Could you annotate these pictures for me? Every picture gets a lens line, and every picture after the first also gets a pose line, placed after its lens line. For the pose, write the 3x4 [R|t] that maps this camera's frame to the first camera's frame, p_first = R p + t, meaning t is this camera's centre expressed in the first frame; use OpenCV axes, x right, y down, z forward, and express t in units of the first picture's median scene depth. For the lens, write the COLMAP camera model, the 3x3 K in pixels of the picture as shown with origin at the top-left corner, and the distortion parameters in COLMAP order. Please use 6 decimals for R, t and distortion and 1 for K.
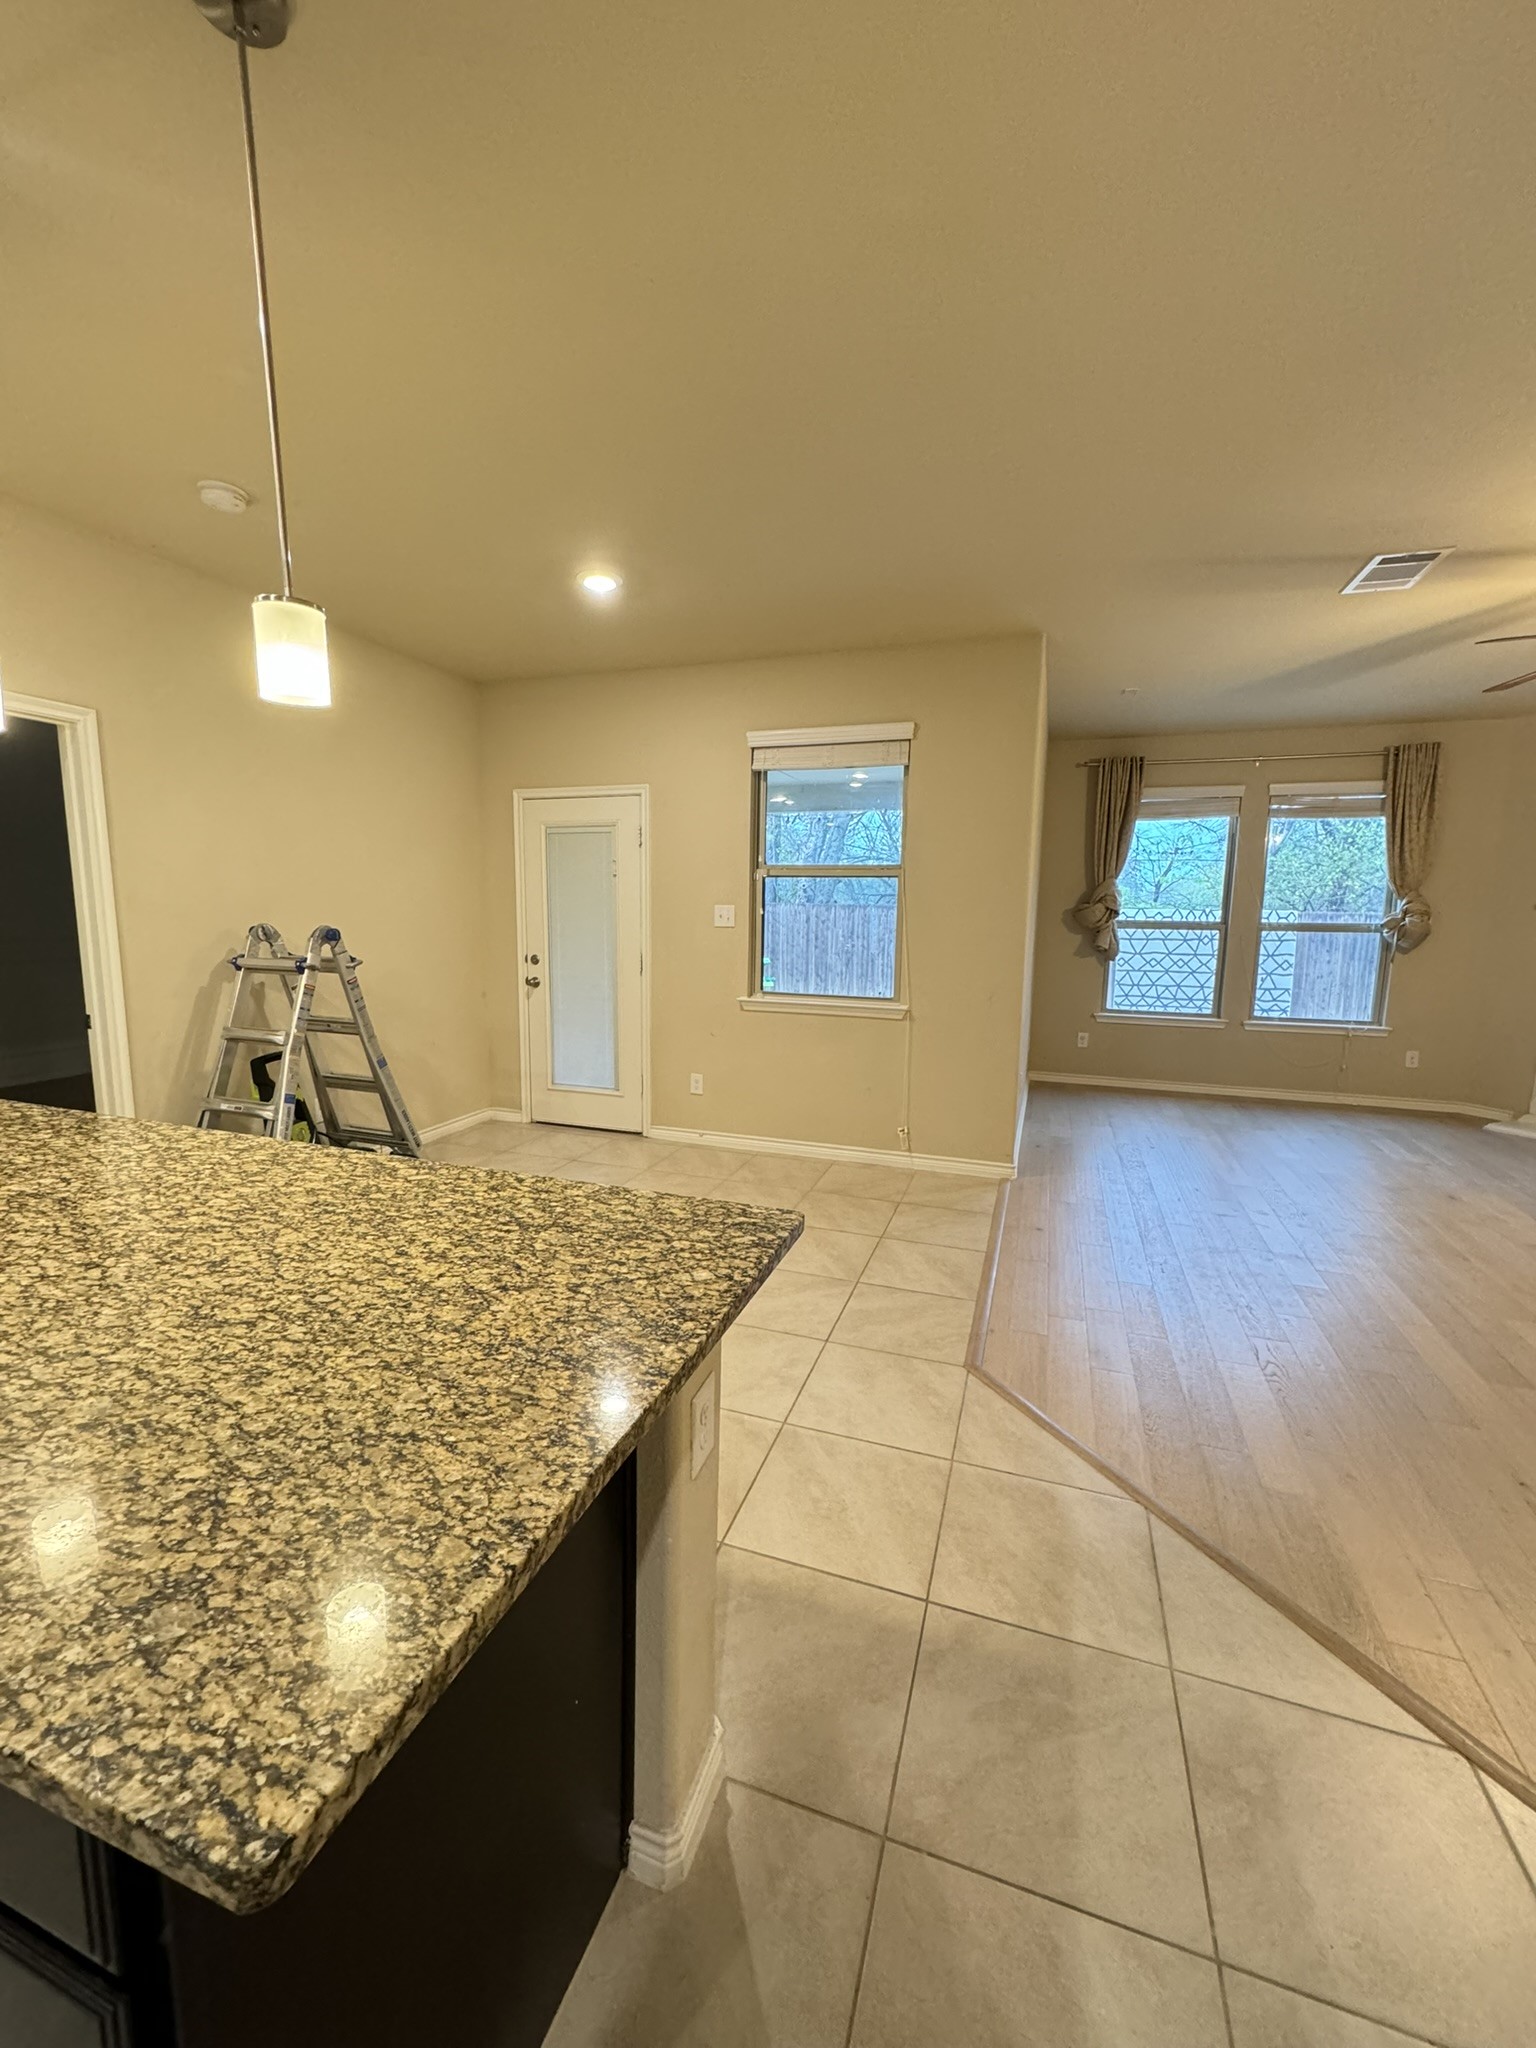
lens RADIAL K [[813.2, 0, 769.7], [0, 813.2, 1023.6], [0, 0, 1]] dist [-0.001947, 0.000466]
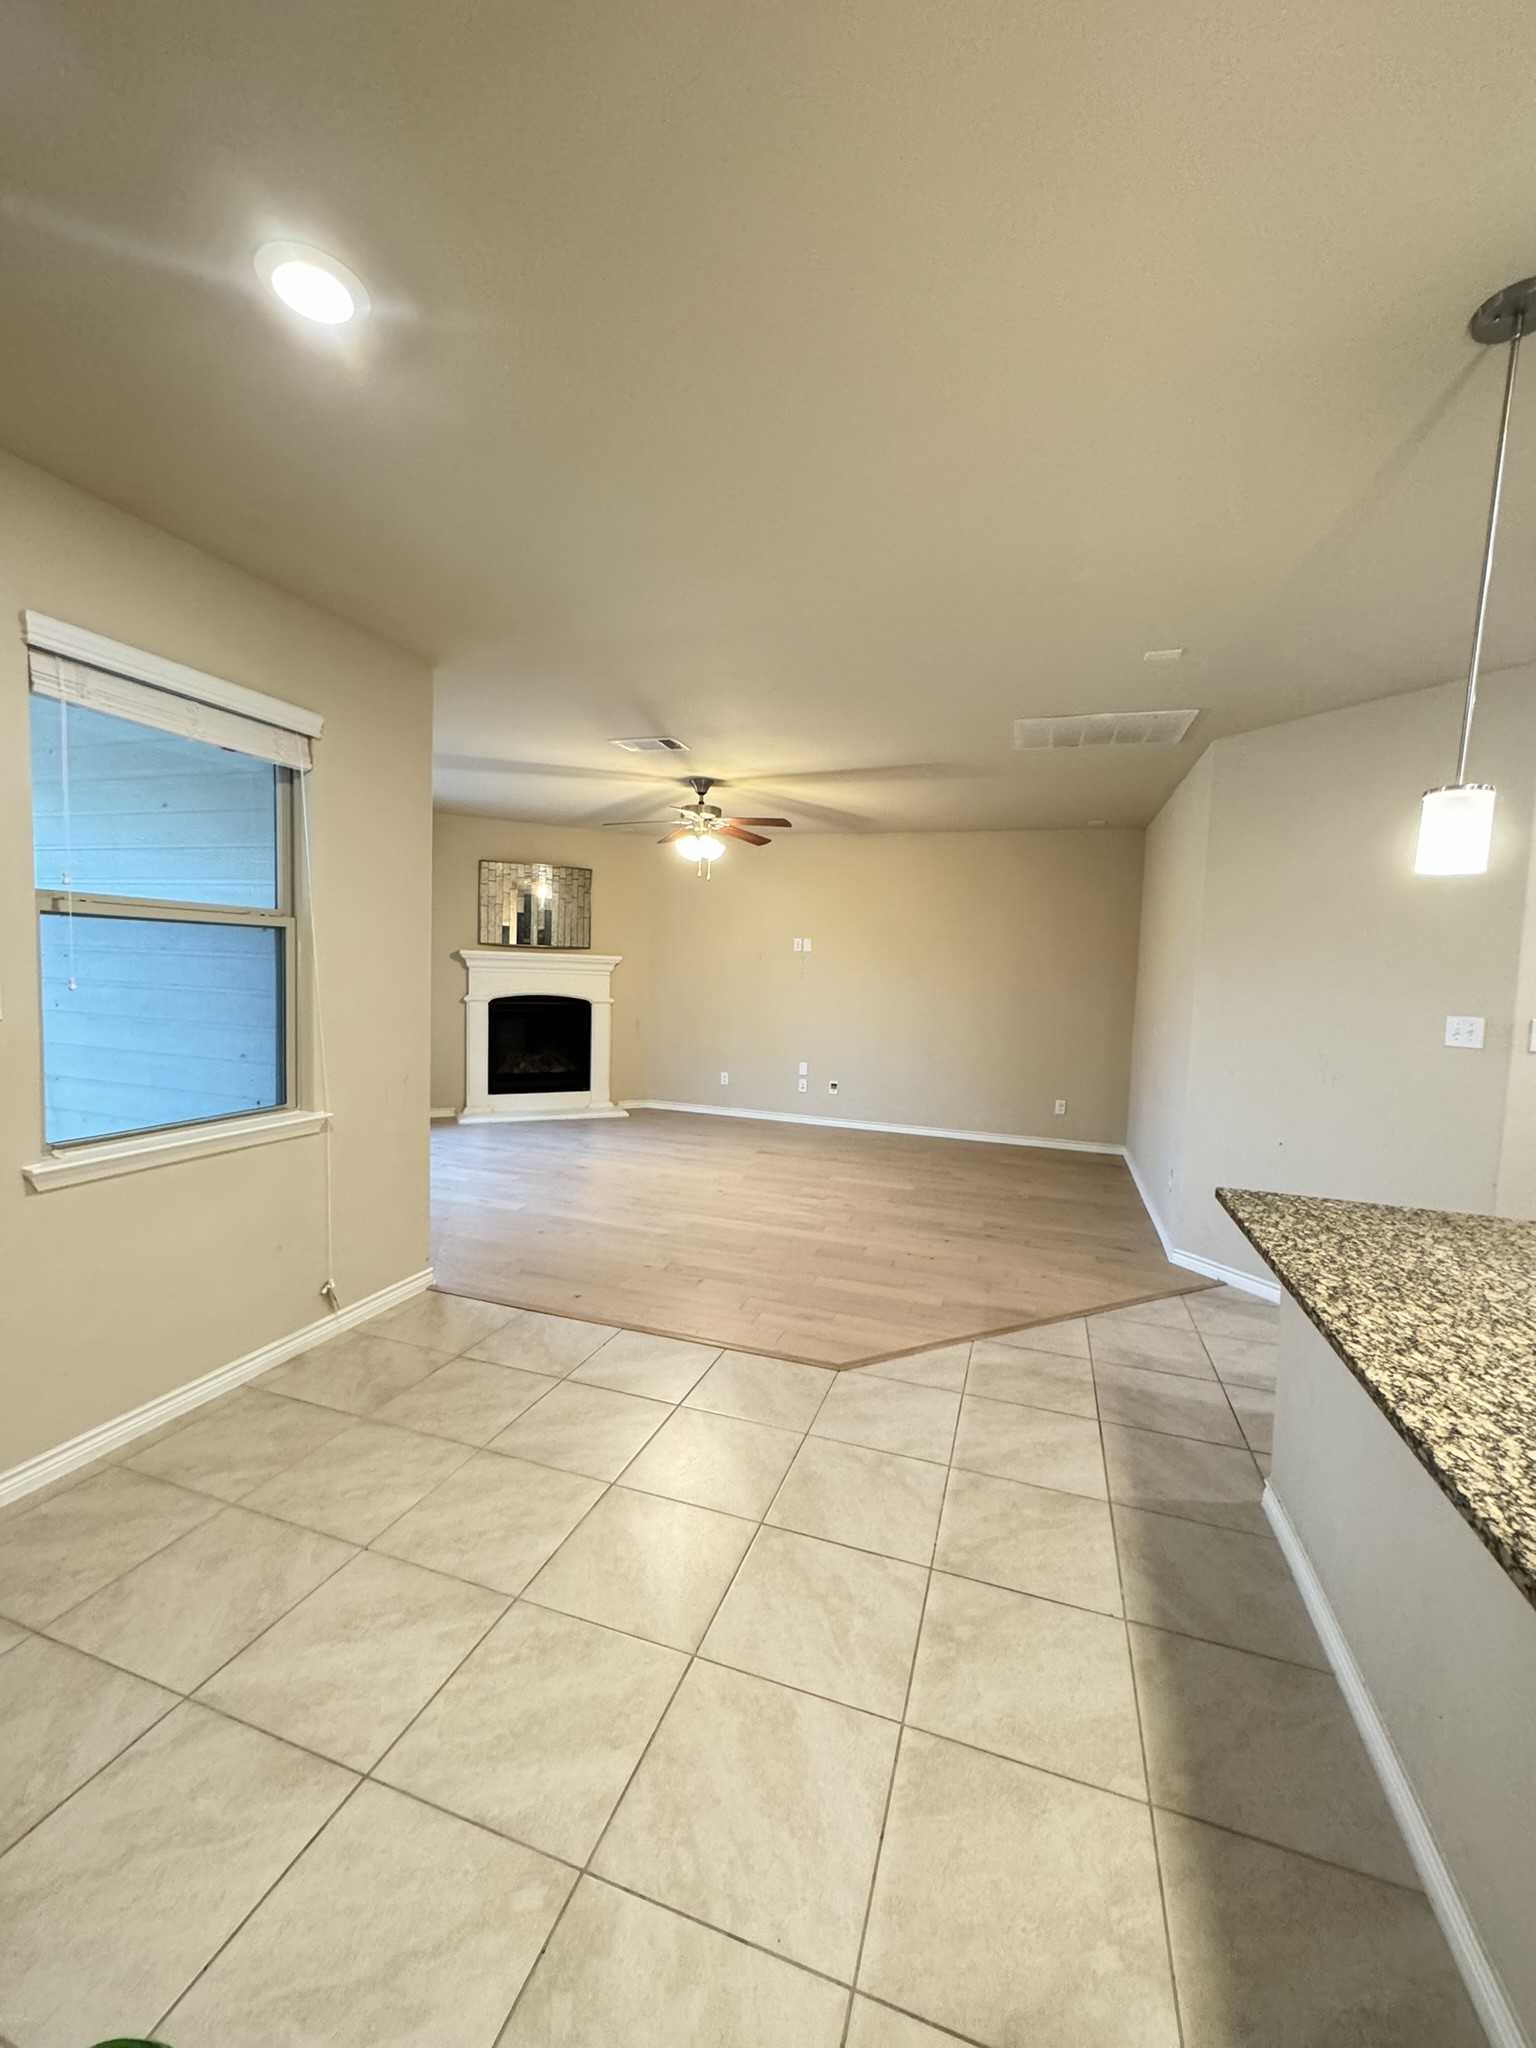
lens RADIAL K [[813.2, 0, 766.3], [0, 813.2, 1027.8], [0, 0, 1]] dist [-0.001947, 0.000466]
pose [[-0.006474, -0.091139, 0.995817, -1.384170], [0.103766, 0.990401, 0.091318, -0.309358], [-0.994581, 0.103923, 0.003045, 1.584238]]
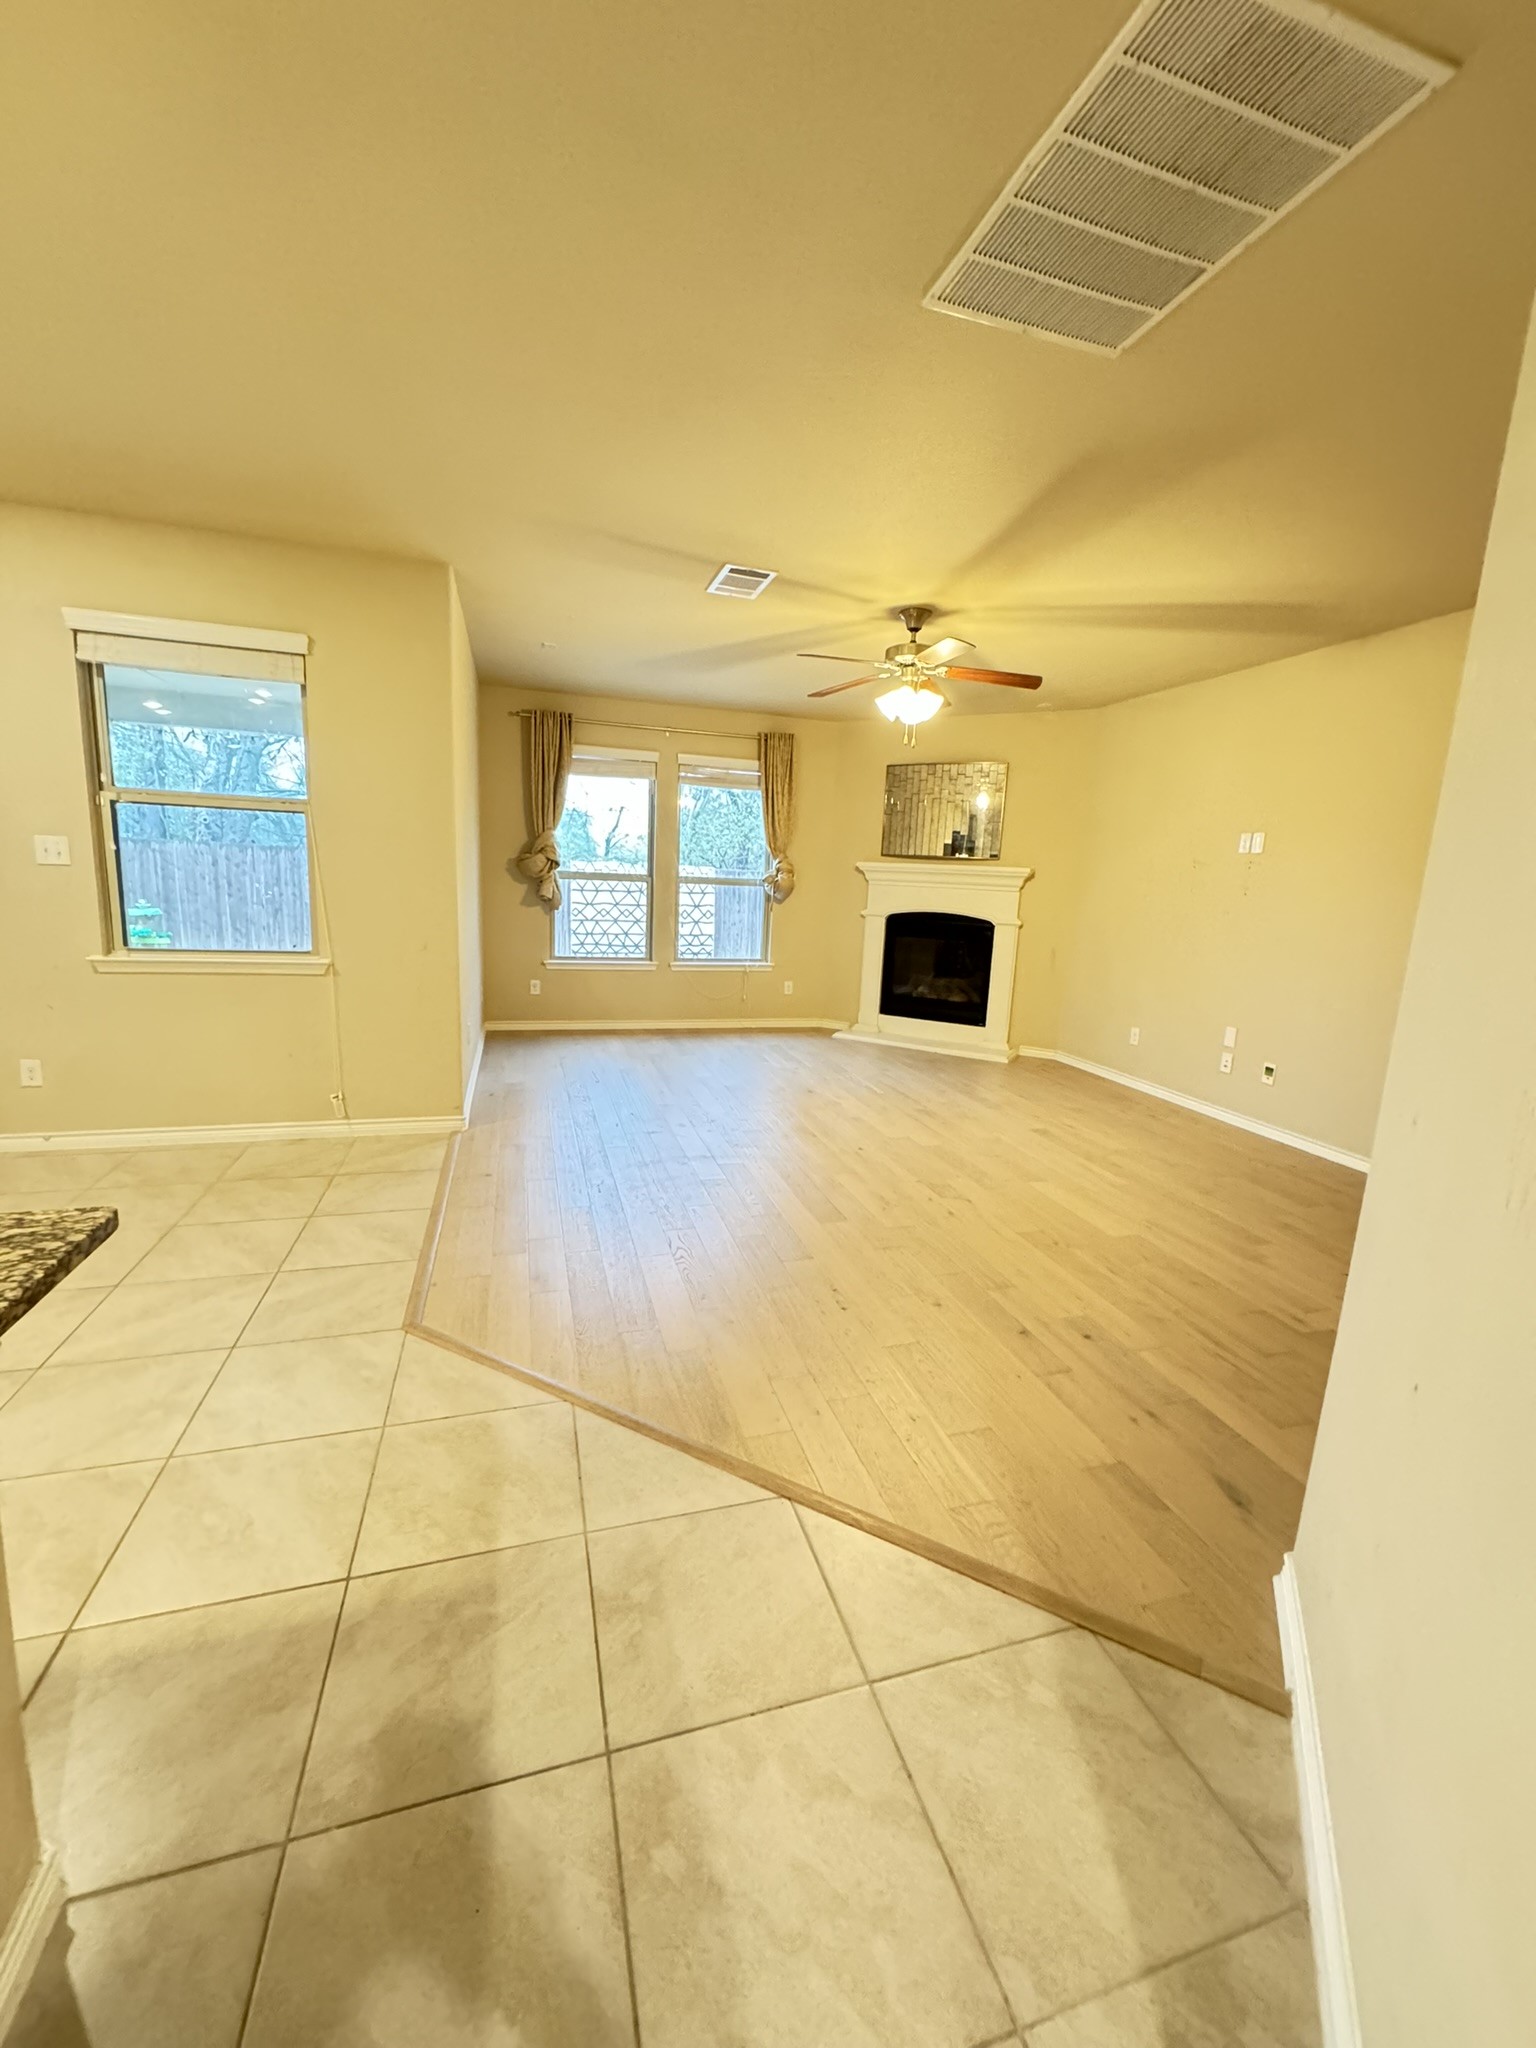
lens RADIAL K [[813.2, 0, 766.5], [0, 813.2, 1023.6], [0, 0, 1]] dist [-0.001947, 0.000466]
pose [[0.811377, -0.082044, 0.578737, 0.093173], [0.047850, 0.996100, 0.074126, 0.014380], [-0.582562, -0.032451, 0.812138, -0.038742]]
